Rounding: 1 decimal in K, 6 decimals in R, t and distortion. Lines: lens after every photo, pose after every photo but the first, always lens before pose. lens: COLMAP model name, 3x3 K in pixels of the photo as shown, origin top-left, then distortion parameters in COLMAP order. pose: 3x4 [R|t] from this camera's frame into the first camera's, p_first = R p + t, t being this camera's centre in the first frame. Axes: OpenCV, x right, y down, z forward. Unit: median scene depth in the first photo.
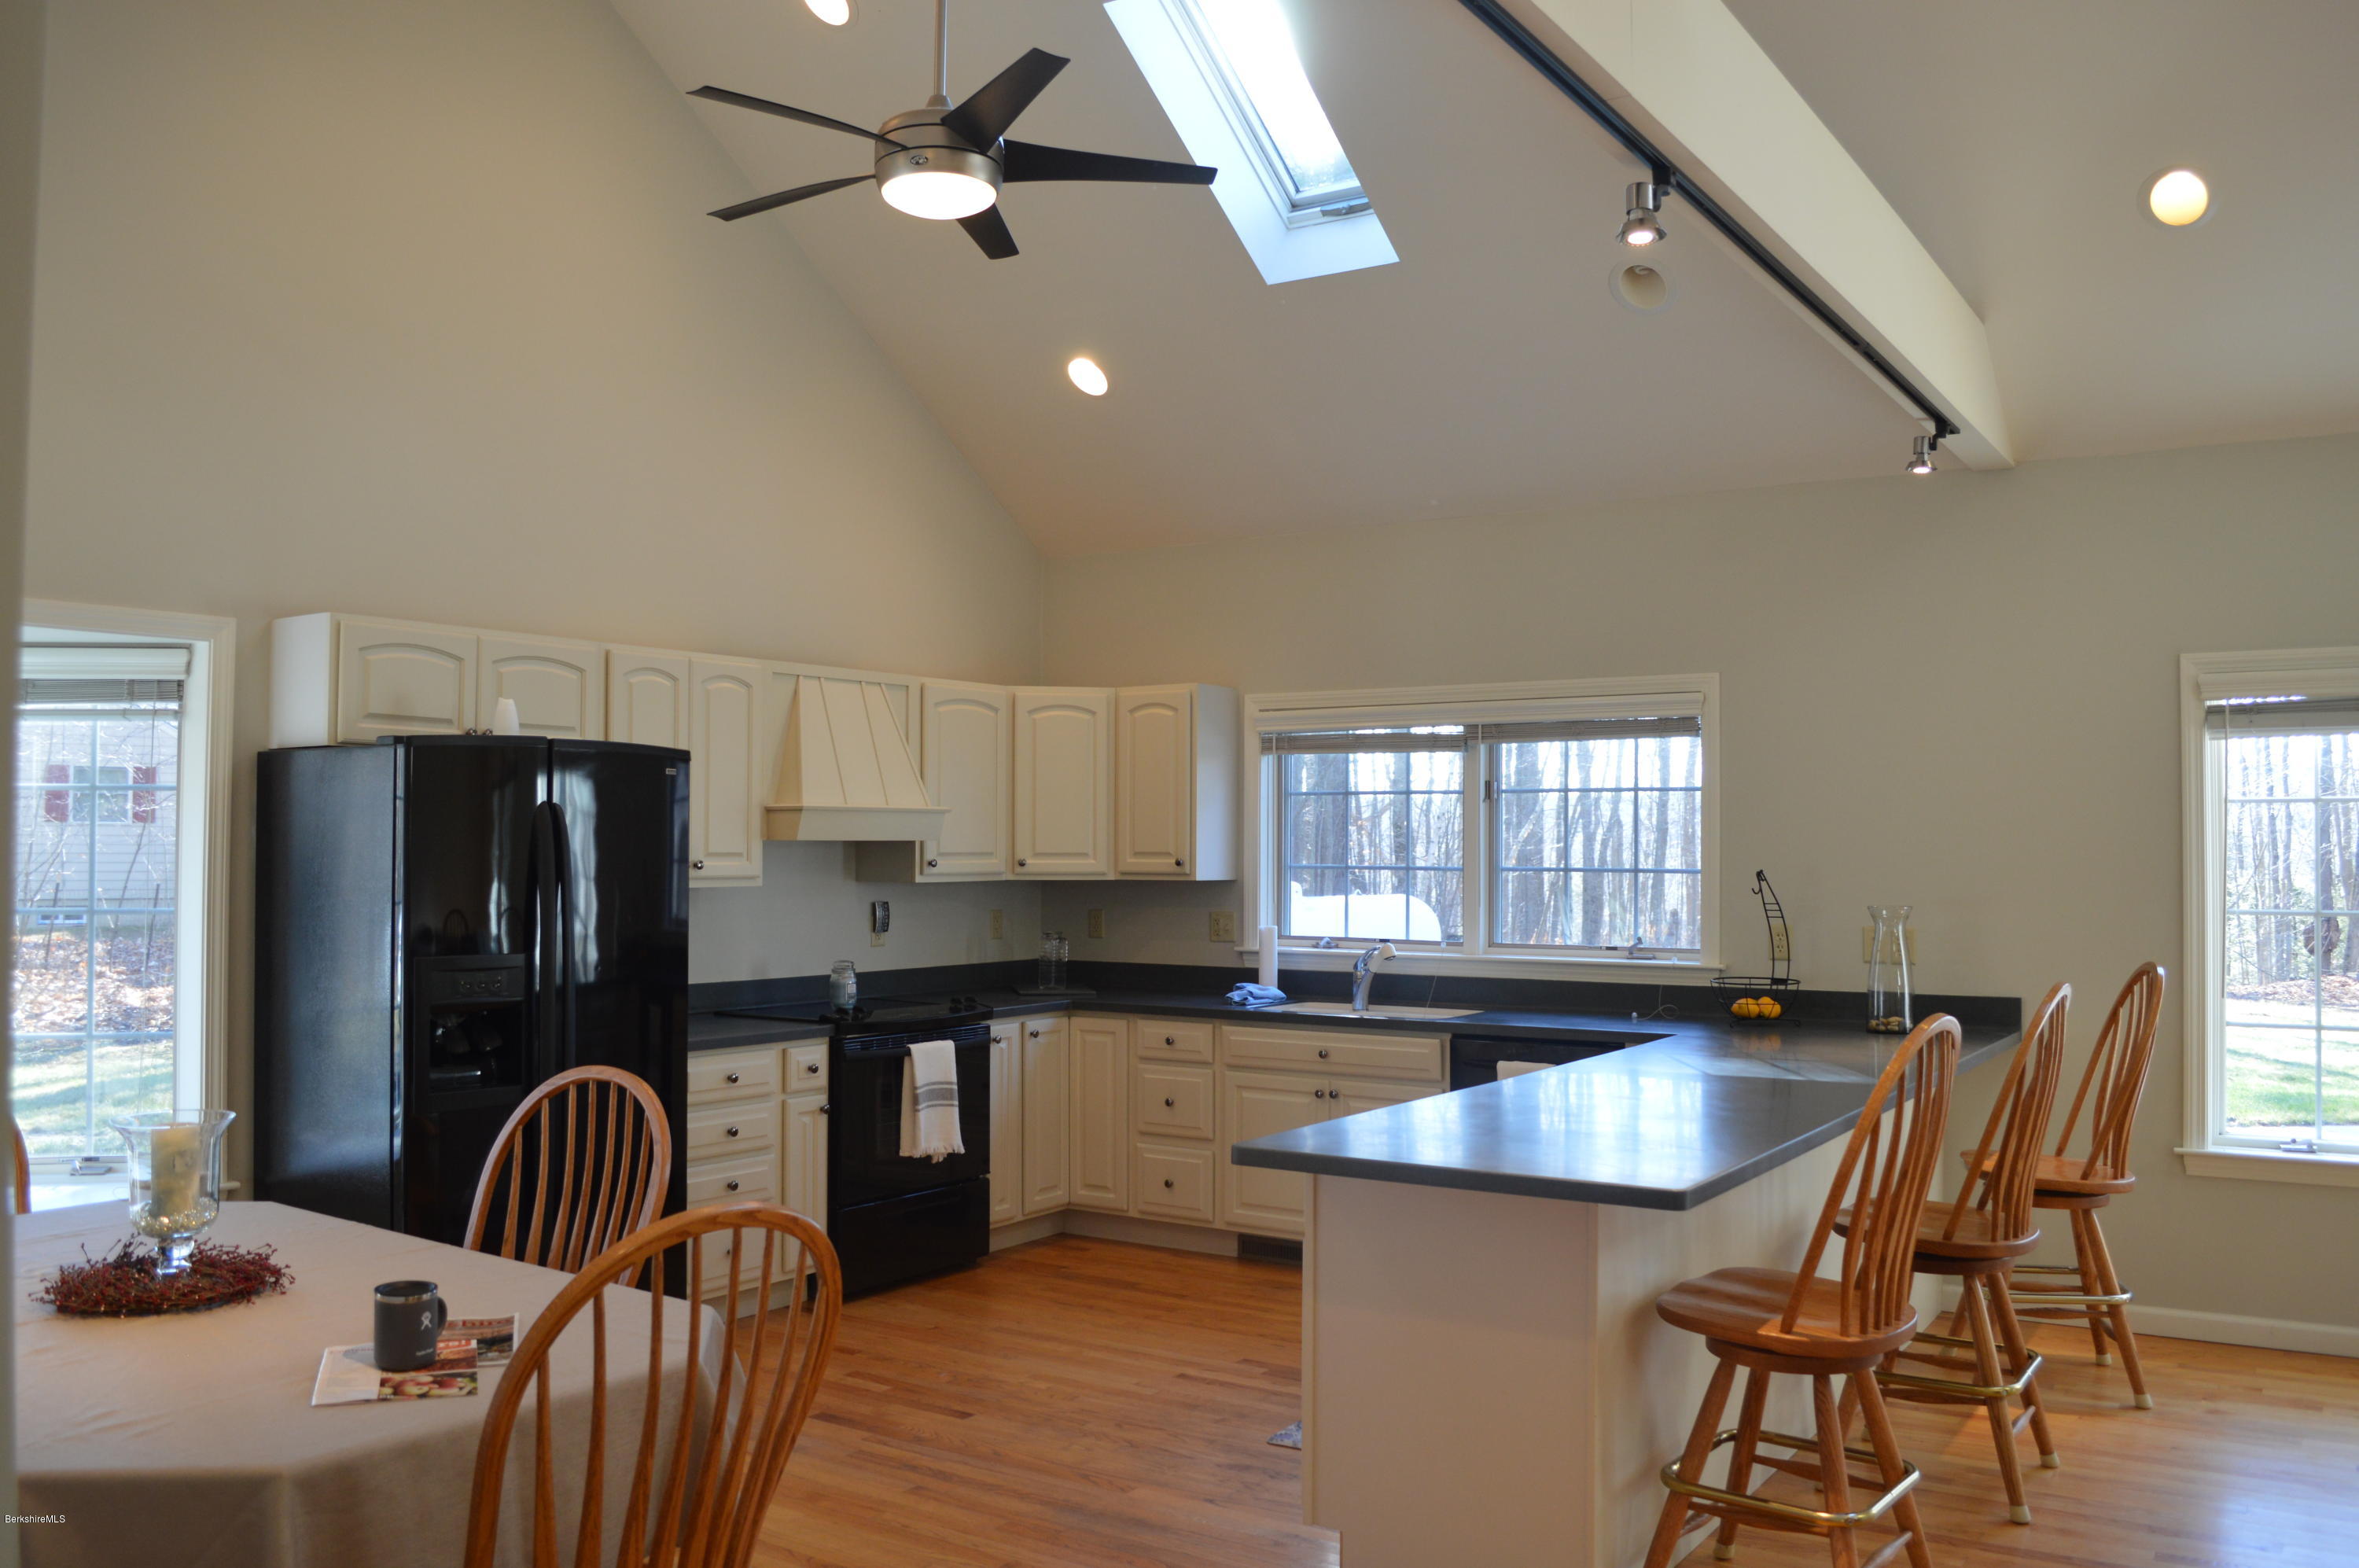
lens RADIAL K [[1883.2, 0, 1179.5], [0, 1883.2, 784.0], [0, 0, 1]] dist [-0.083935, 0.010126]
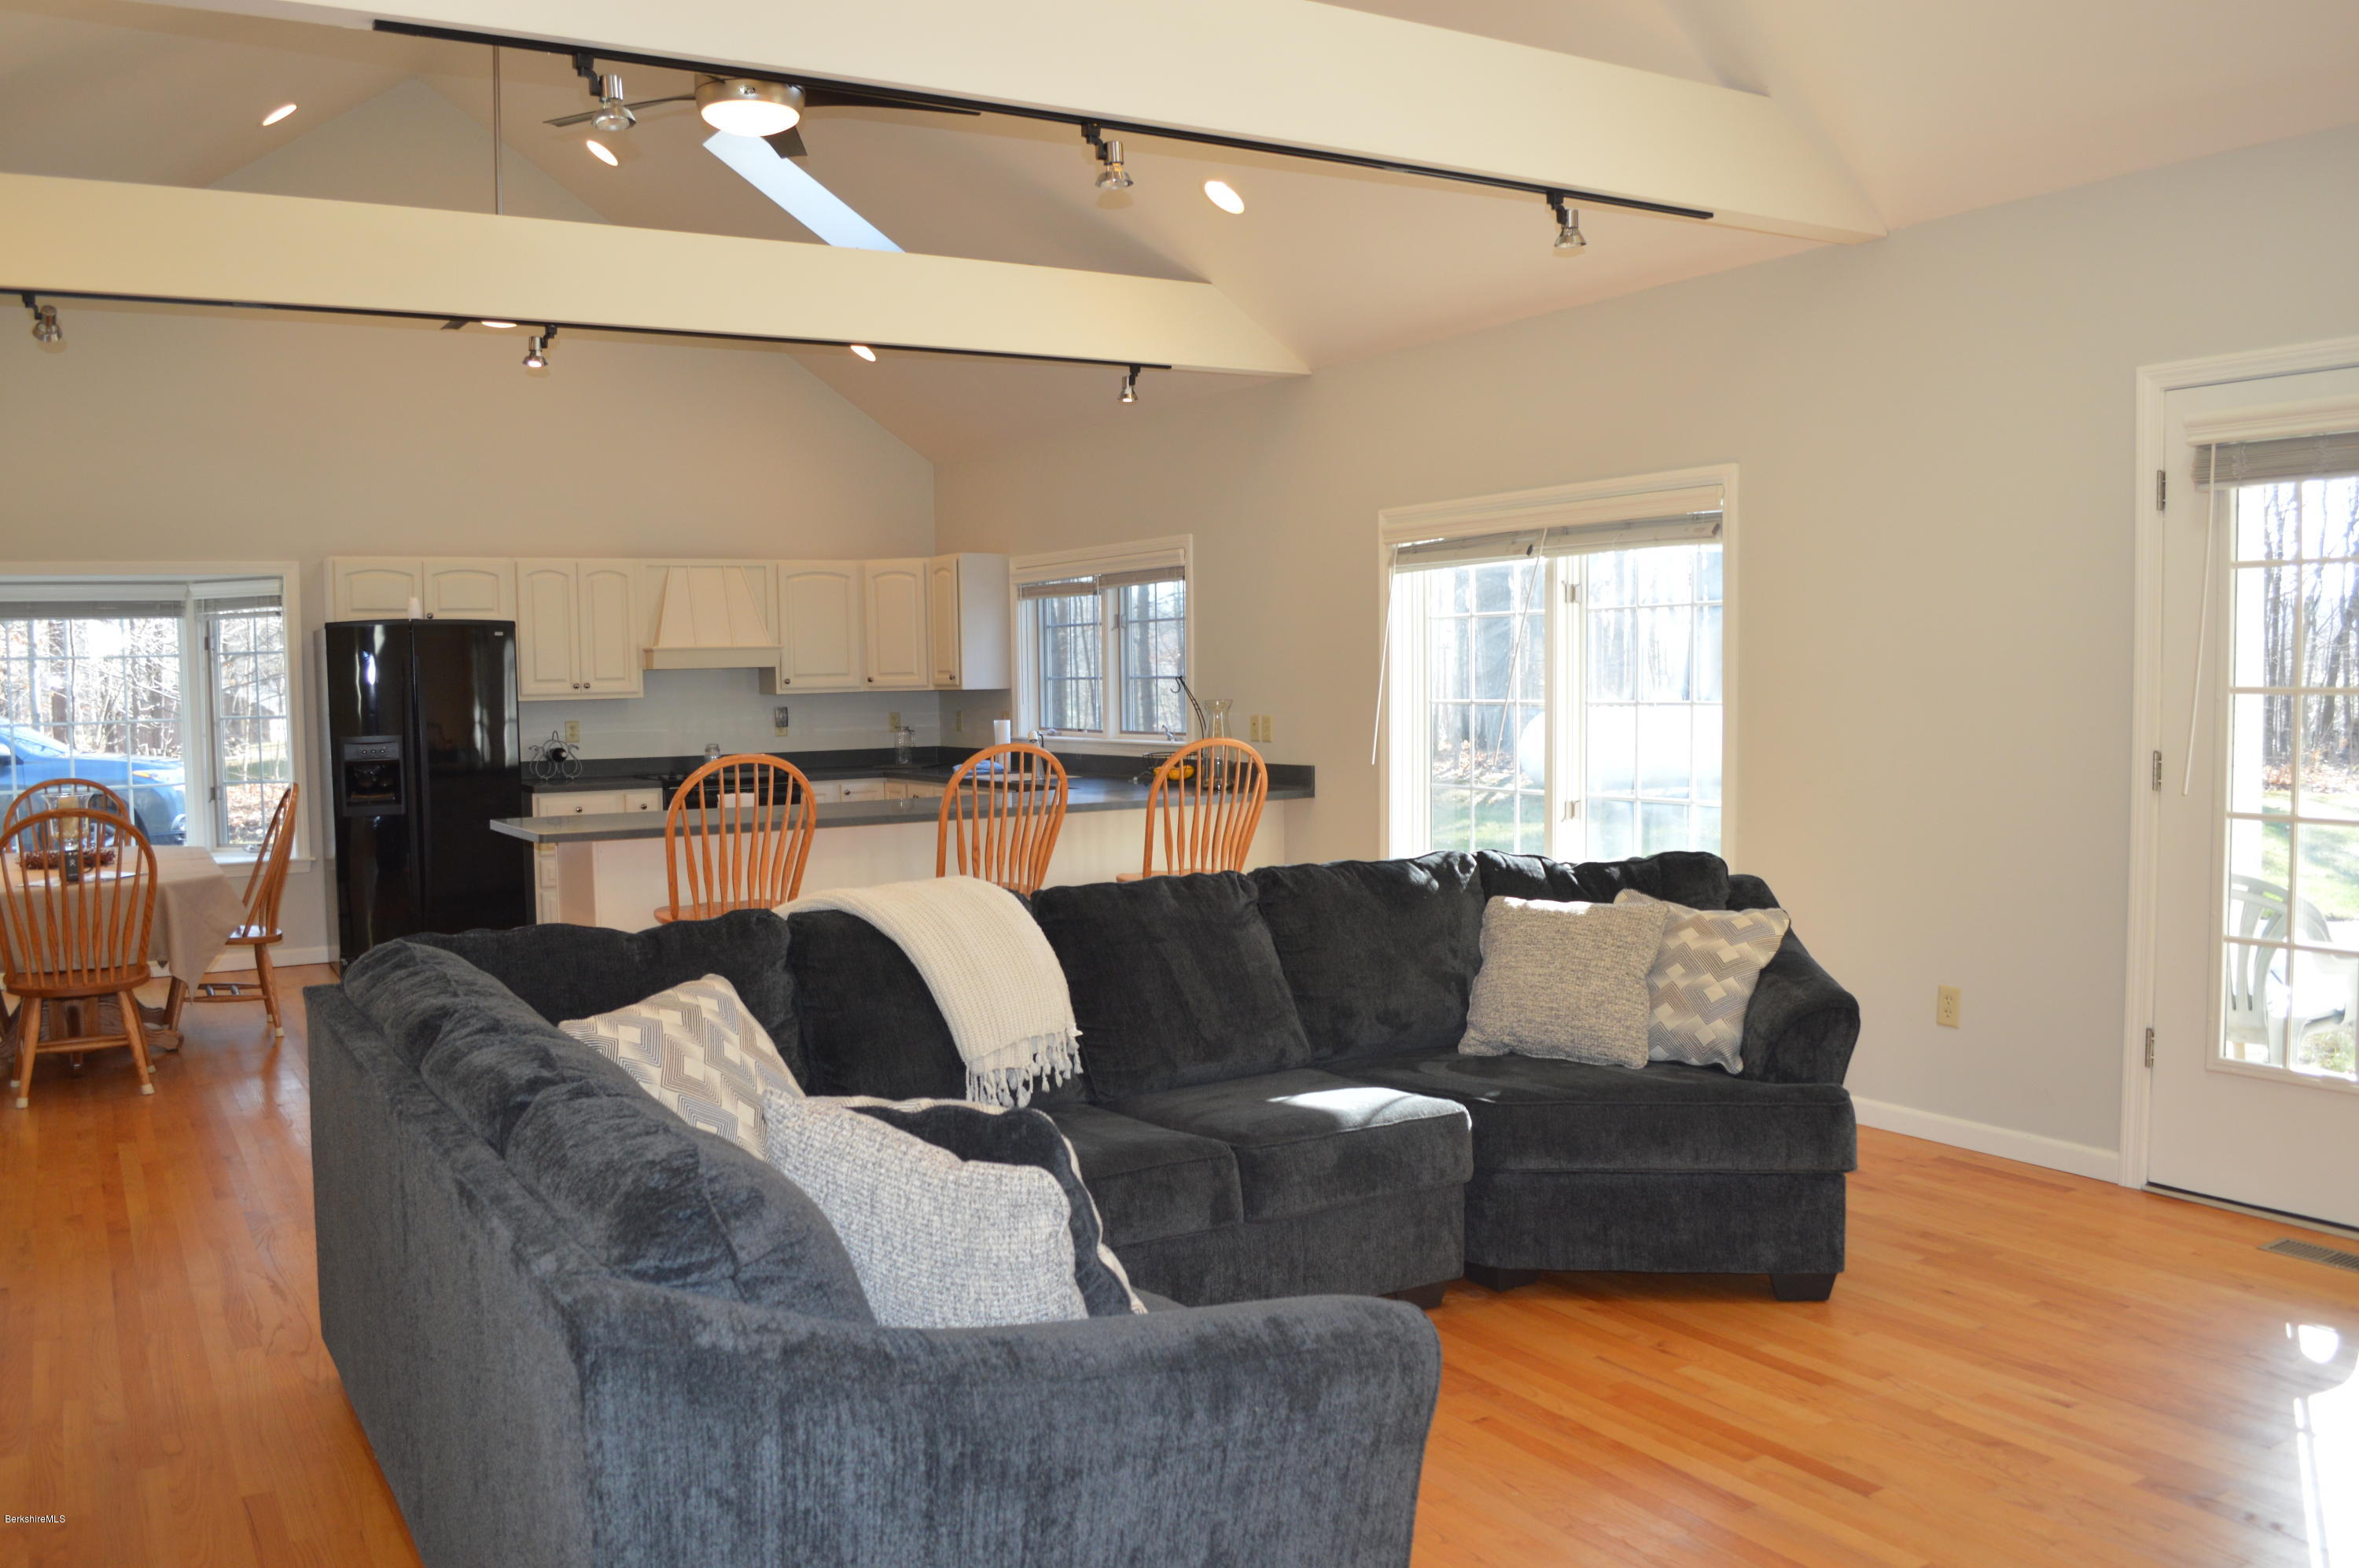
lens RADIAL K [[1883.2, 0, 1179.5], [0, 1883.2, 784.0], [0, 0, 1]] dist [-0.083935, 0.010126]
pose [[0.909026, 0.004381, -0.416717, 0.803364], [0.035599, 0.995474, 0.088120, 0.002010], [0.415216, -0.094938, 0.904755, -0.263062]]
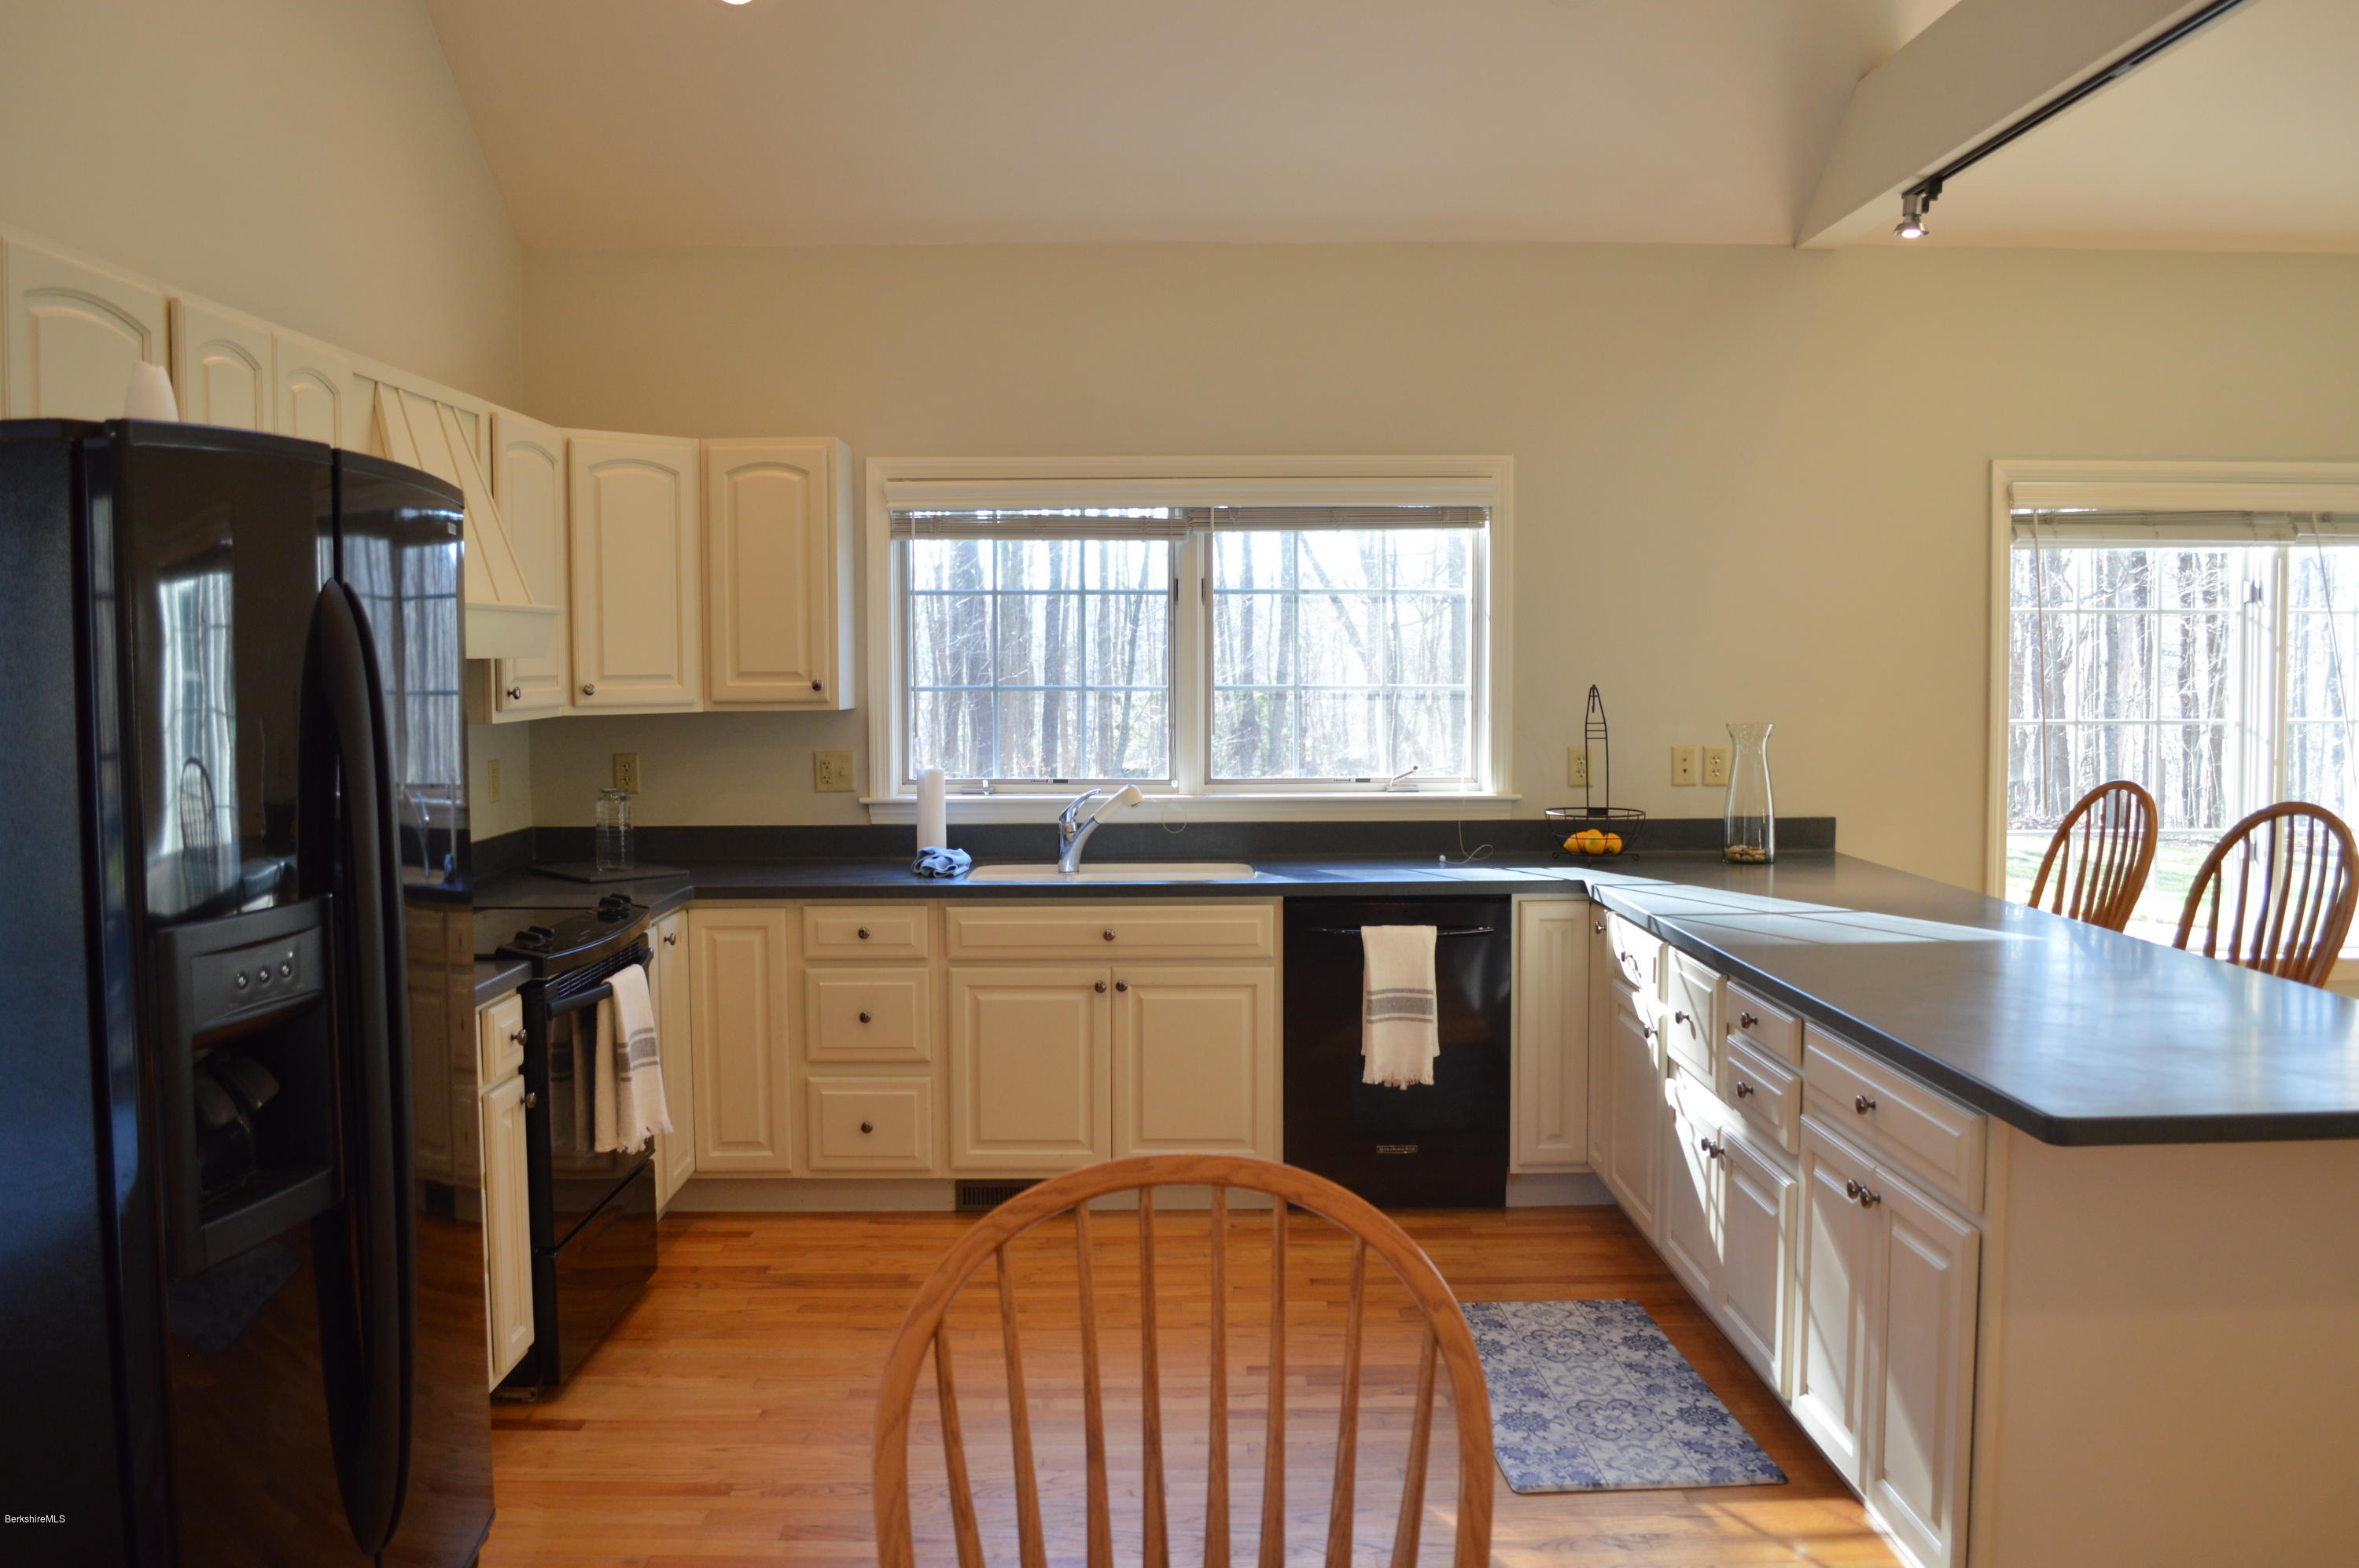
lens RADIAL K [[1883.2, 0, 1179.5], [0, 1883.2, 784.0], [0, 0, 1]] dist [-0.083935, 0.010126]
pose [[0.830276, -0.044145, 0.555601, -0.300712], [-0.010334, 0.995468, 0.094537, 0.010123], [-0.557257, -0.084234, 0.826057, 0.339277]]
